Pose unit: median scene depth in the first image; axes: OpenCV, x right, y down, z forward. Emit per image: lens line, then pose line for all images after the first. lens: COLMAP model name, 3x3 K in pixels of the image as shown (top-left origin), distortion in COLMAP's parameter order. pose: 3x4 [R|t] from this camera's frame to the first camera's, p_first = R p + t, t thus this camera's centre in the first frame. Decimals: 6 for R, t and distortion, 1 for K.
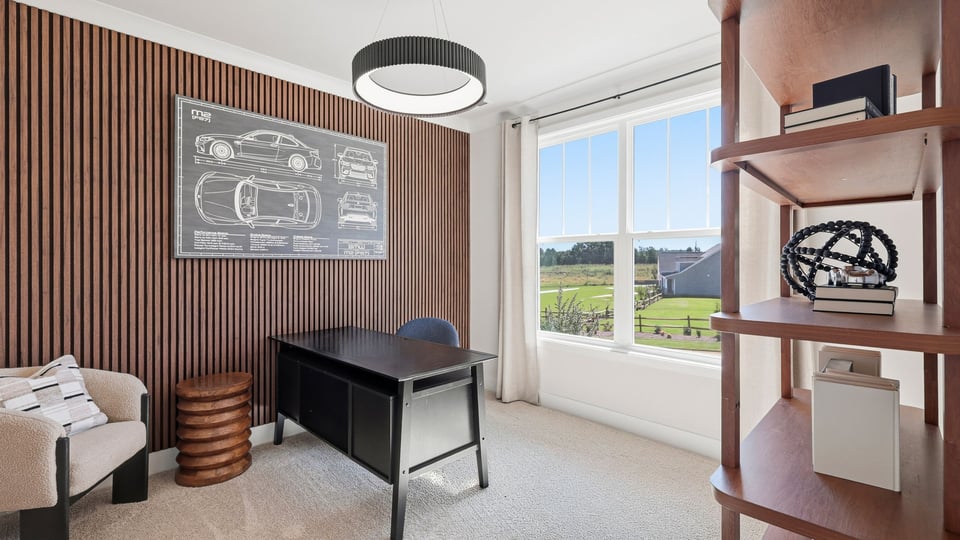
lens RADIAL K [[413.2, 0, 477.7], [0, 413.2, 258.9], [0, 0, 1]] dist [0.000667, 0.000000]
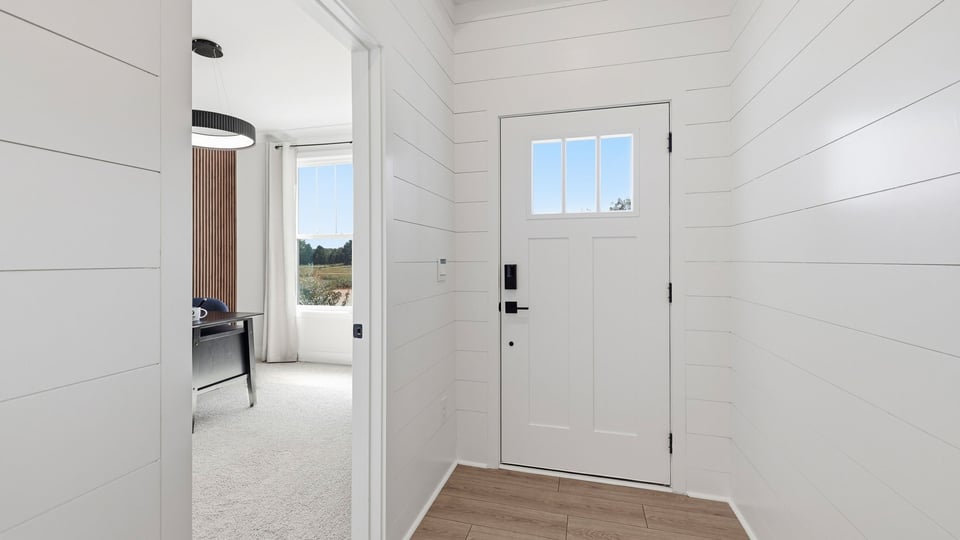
lens RADIAL K [[413.2, 0, 477.7], [0, 413.2, 258.9], [0, 0, 1]] dist [0.000667, 0.000000]
pose [[0.861663, -0.001969, 0.507477, -0.027751], [-0.000551, 0.999988, 0.004814, 0.019943], [-0.507481, -0.004428, 0.861652, -0.440152]]
